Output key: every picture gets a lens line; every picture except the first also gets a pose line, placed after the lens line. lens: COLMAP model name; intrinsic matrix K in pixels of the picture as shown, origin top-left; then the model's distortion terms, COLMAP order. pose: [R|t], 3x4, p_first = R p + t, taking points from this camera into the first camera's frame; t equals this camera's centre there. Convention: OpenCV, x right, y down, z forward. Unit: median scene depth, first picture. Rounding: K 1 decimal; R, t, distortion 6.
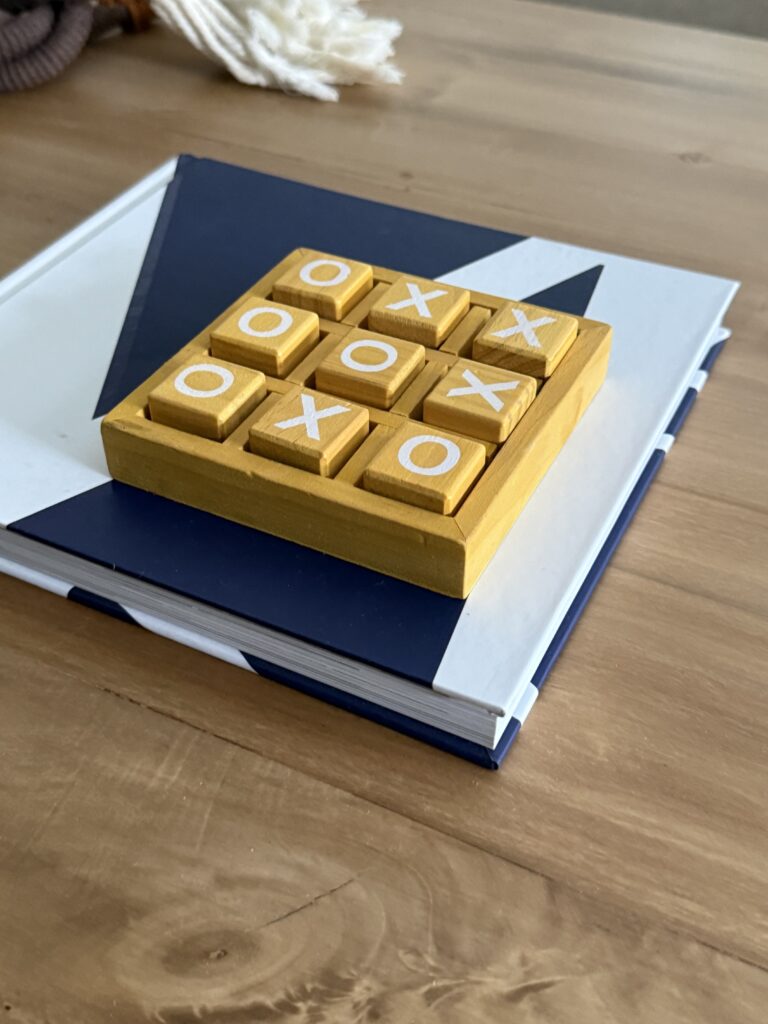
lens RADIAL K [[1202.0, 0, 384.0], [0, 1202.0, 512.0], [0, 0, 1]] dist [0.196106, -0.630382]
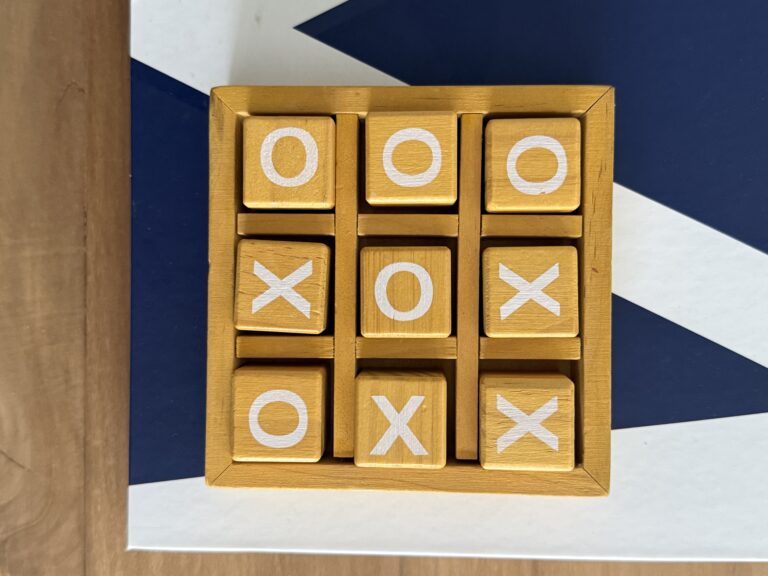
lens RADIAL K [[901.5, 0, 384.0], [0, 901.5, 288.0], [0, 0, 1]] dist [0.196106, -0.630382]
pose [[0.441099, 0.897414, -0.008934, -0.016800], [-0.552502, 0.279384, 0.785294, -0.745106], [0.707230, -0.341456, 0.619059, 0.618707]]
